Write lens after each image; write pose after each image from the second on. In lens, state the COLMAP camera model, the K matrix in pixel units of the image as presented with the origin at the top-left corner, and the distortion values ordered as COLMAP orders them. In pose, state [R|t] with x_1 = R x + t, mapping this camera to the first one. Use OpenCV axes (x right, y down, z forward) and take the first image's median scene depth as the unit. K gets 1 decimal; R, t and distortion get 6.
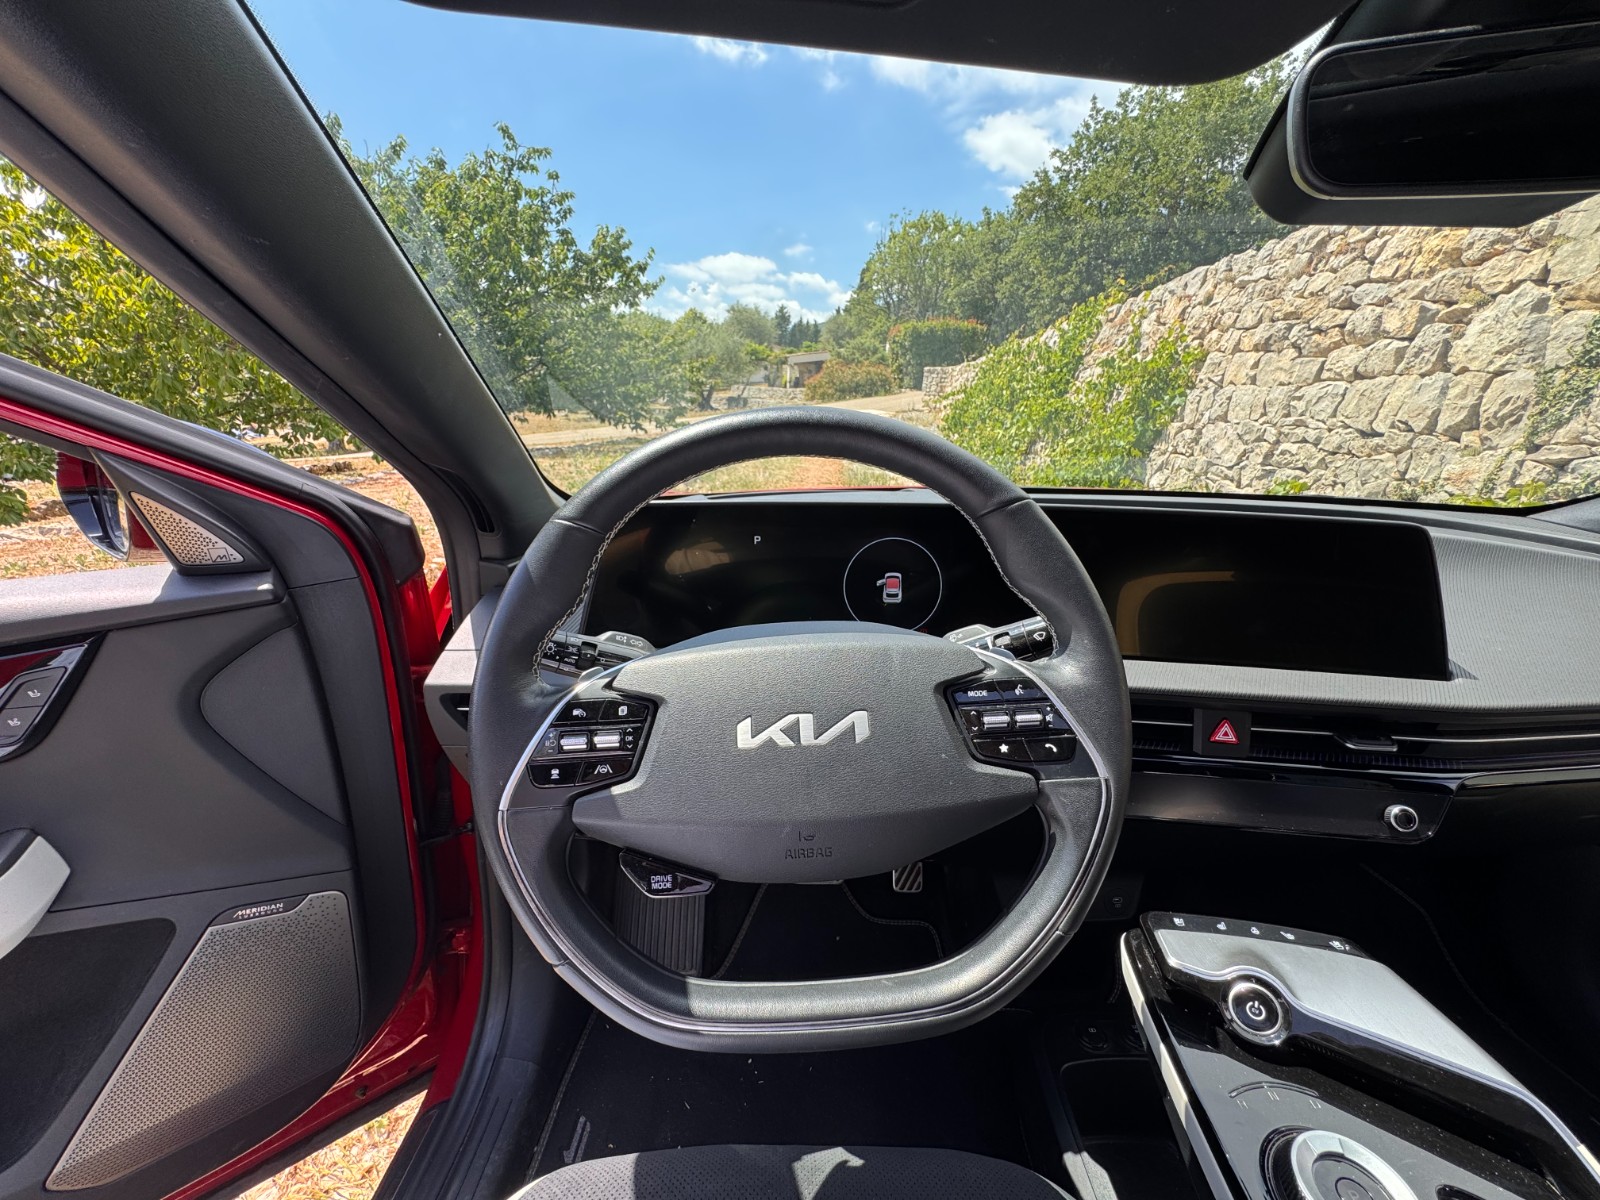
lens RADIAL K [[646.3, 0, 798.9], [0, 646.3, 598.4], [0, 0, 1]] dist [-0.000995, -0.000114]
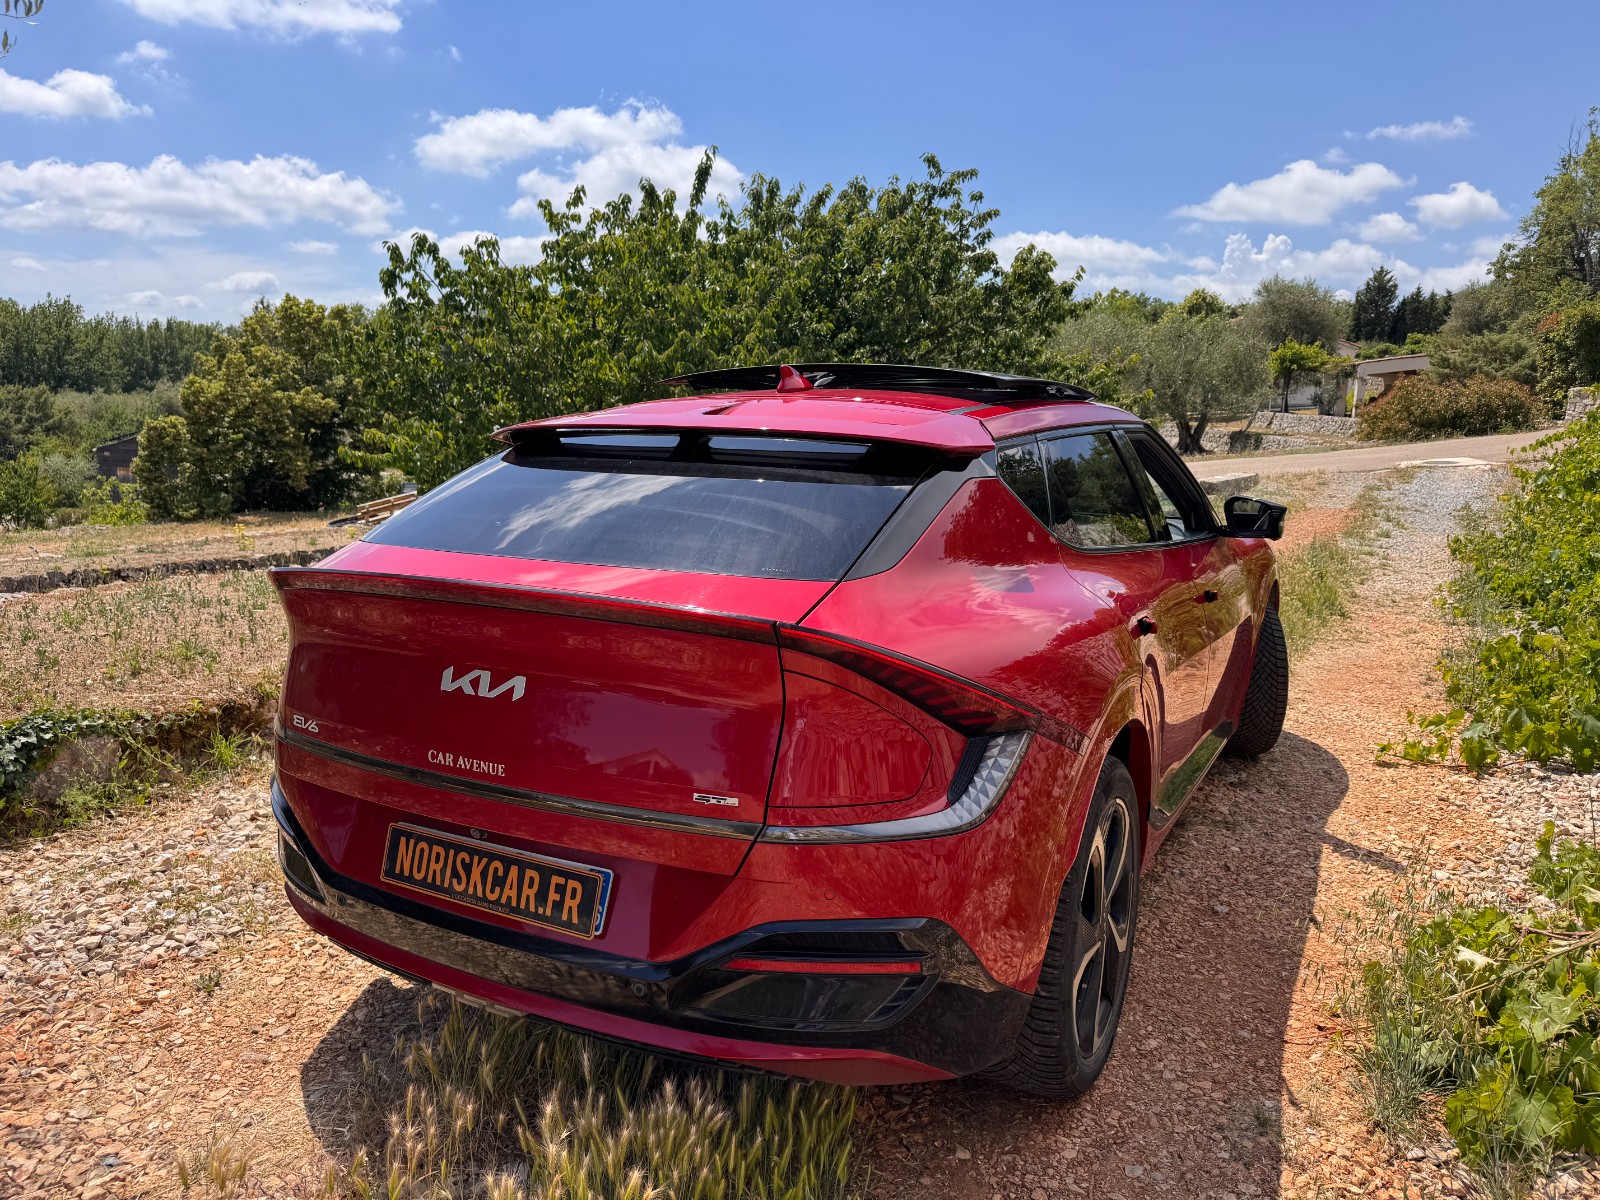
lens RADIAL K [[1122.6, 0, 799.3], [0, 1122.6, 617.3], [0, 0, 1]] dist [0.094310, -0.128815]
pose [[0.879218, 0.079359, -0.469764, 0.377198], [-0.142250, 0.984779, -0.099874, 0.198596], [0.454688, 0.154635, 0.877124, -0.790065]]
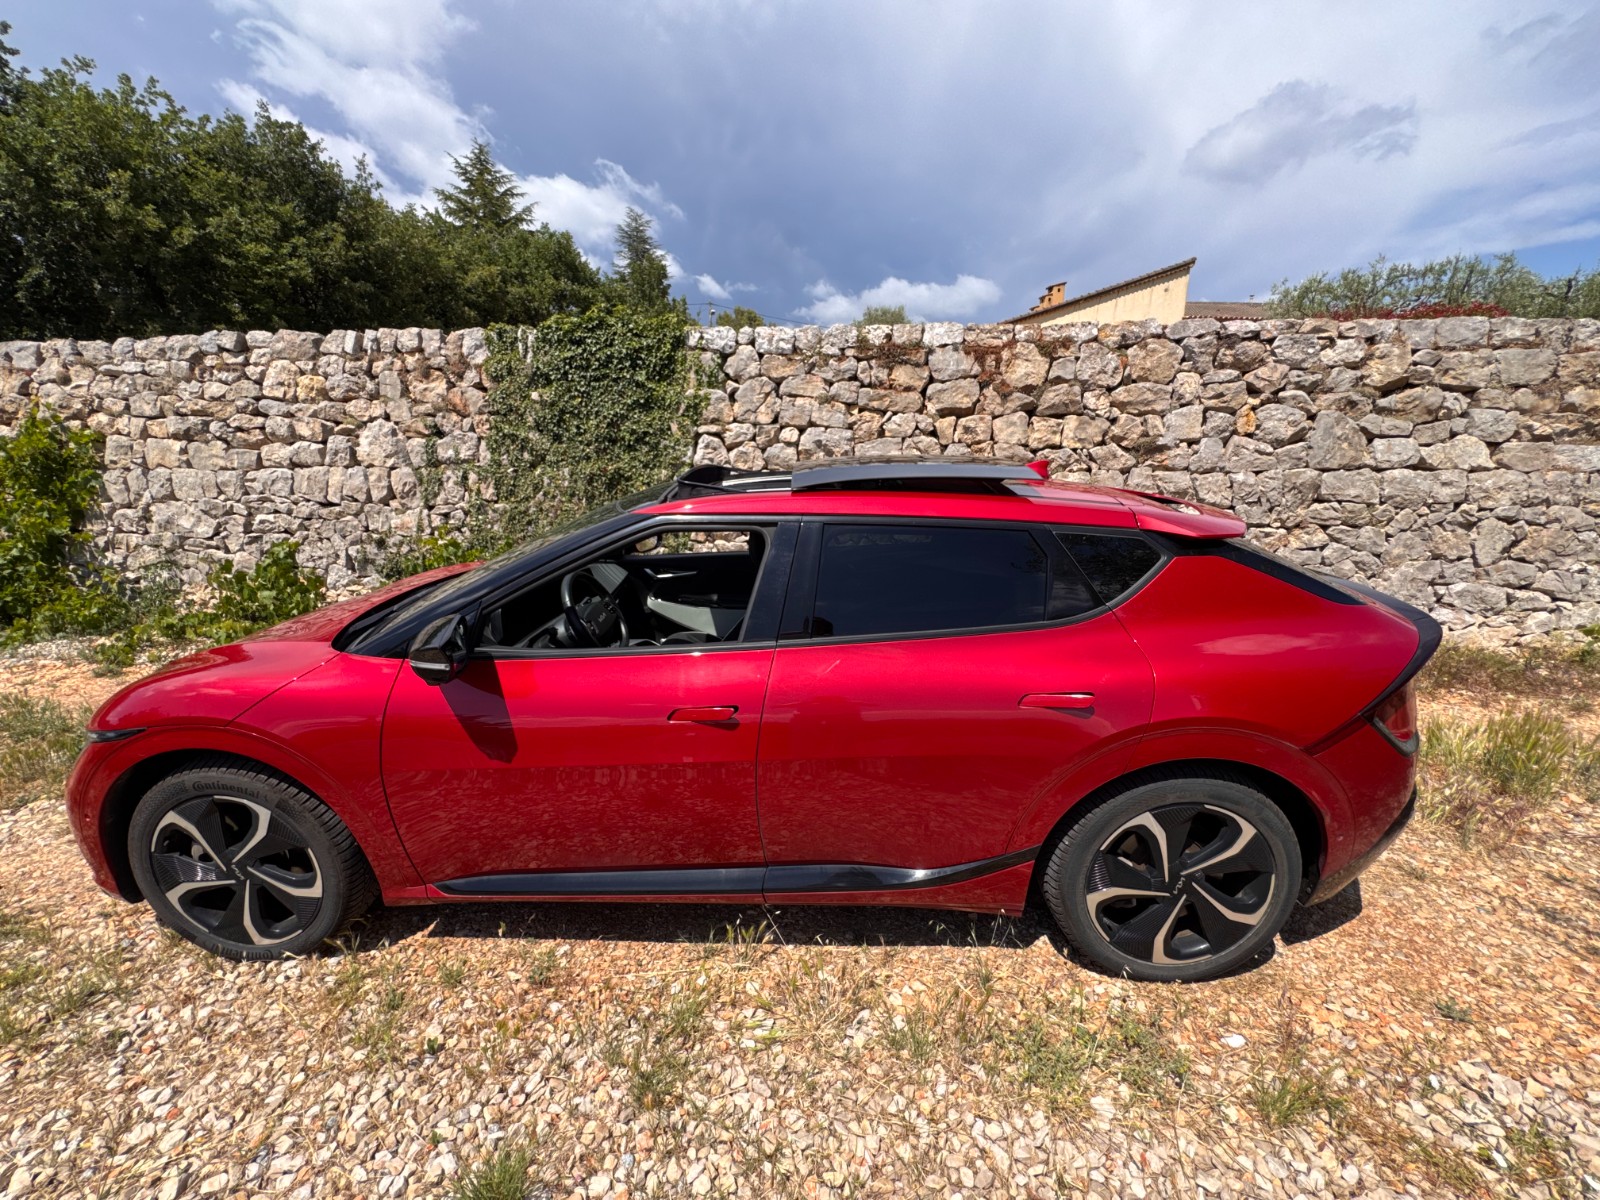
lens RADIAL K [[643.4, 0, 798.0], [0, 643.4, 599.8], [0, 0, 1]] dist [-0.001656, -0.000037]
pose [[0.044200, -0.261854, 0.964095, -0.459151], [0.293150, 0.925955, 0.238055, -0.067989], [-0.955044, 0.272102, 0.117690, -0.130183]]
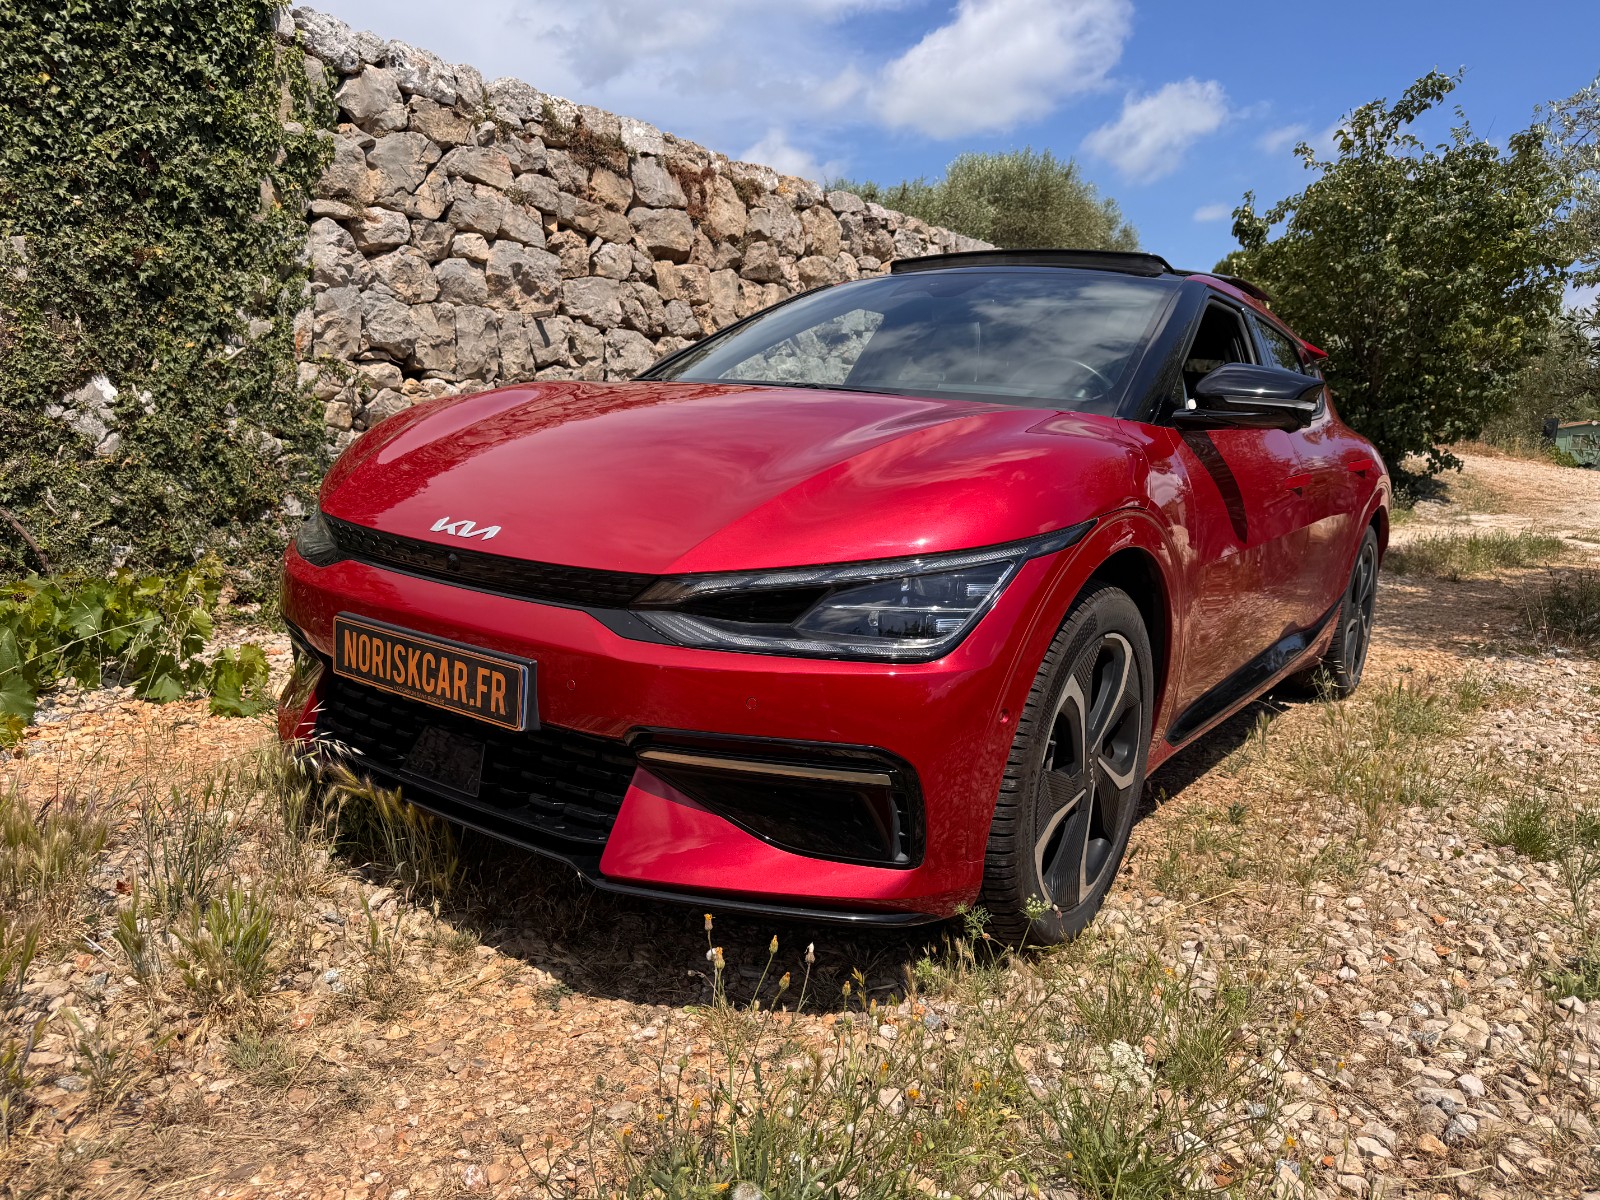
lens RADIAL K [[1132.6, 0, 799.0], [0, 1132.6, 607.8], [0, 0, 1]] dist [0.060274, -0.073951]
pose [[-0.811255, -0.167891, 0.560070, -0.266180], [0.086898, 0.912628, 0.399447, -0.168813], [-0.578199, 0.372722, -0.725785, 0.702114]]
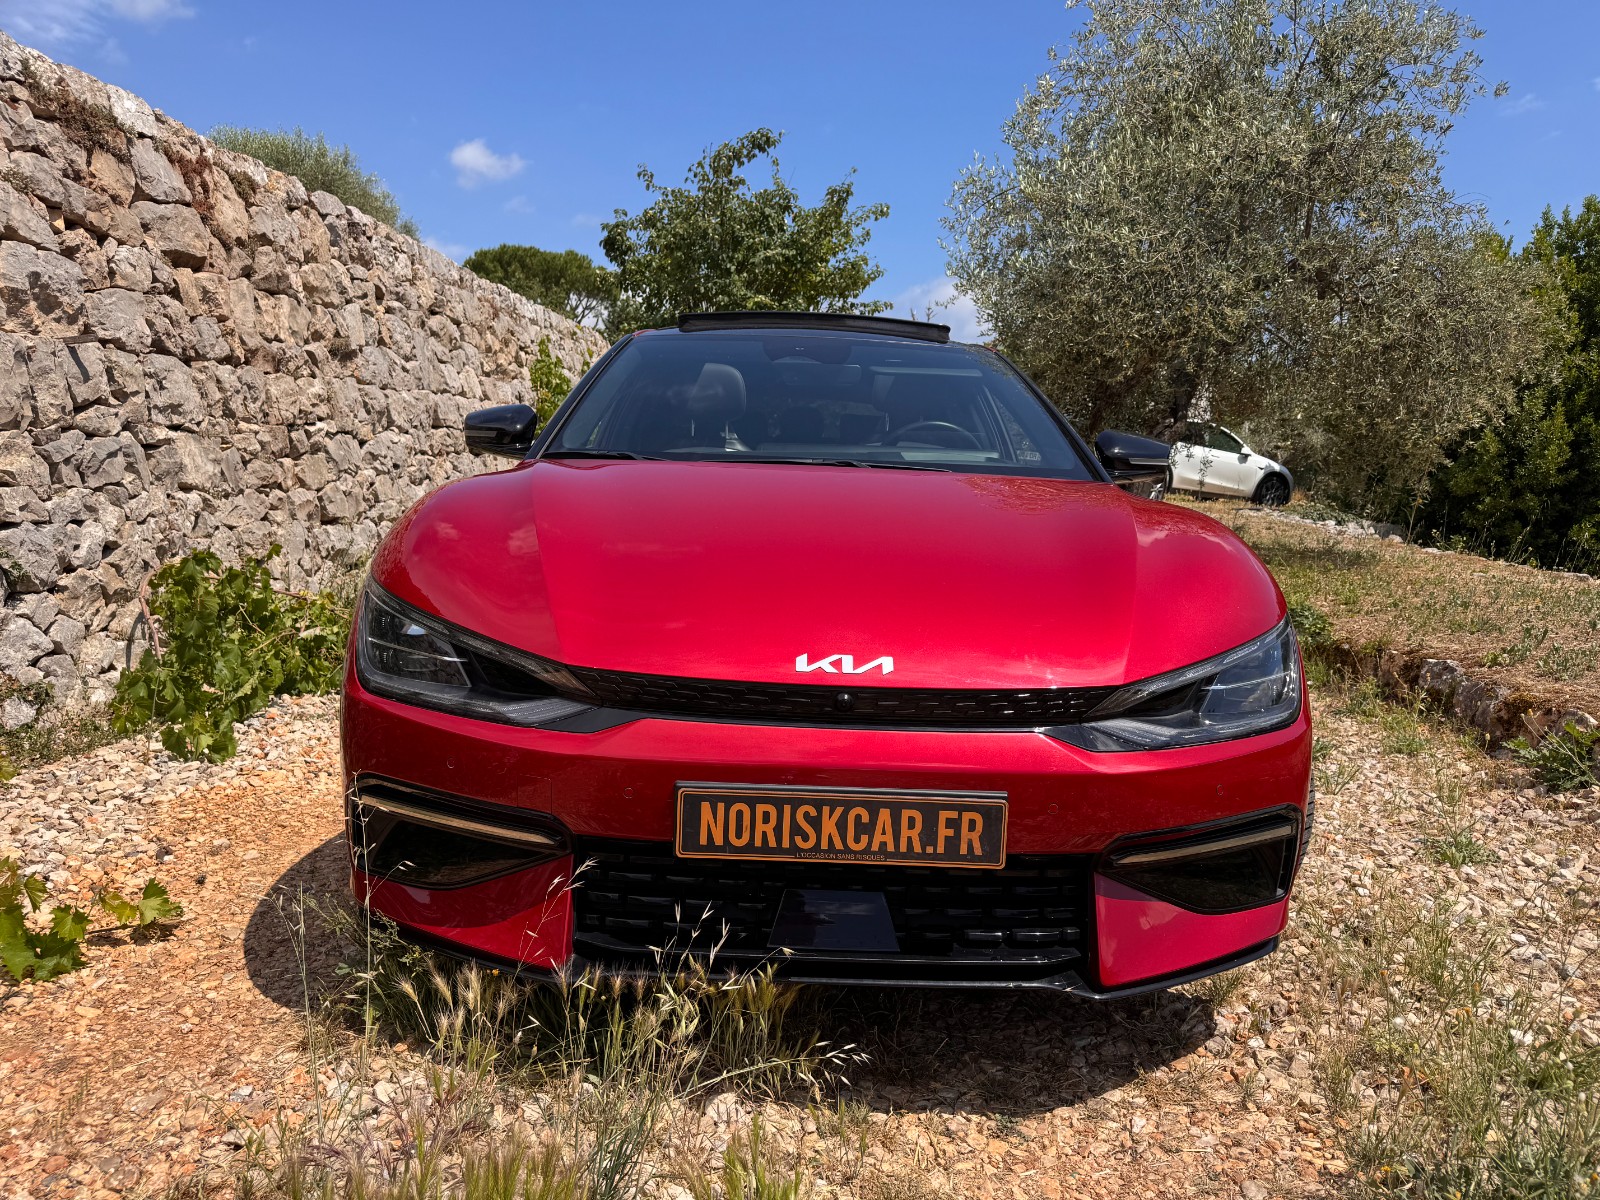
lens RADIAL K [[1143.7, 0, 793.6], [0, 1143.7, 551.7], [0, 0, 1]] dist [0.118705, -0.083315]
pose [[-0.998604, -0.049337, -0.018873, 0.107371], [-0.052813, 0.925554, 0.374915, -0.221198], [-0.001029, 0.375388, -0.926867, 0.808534]]
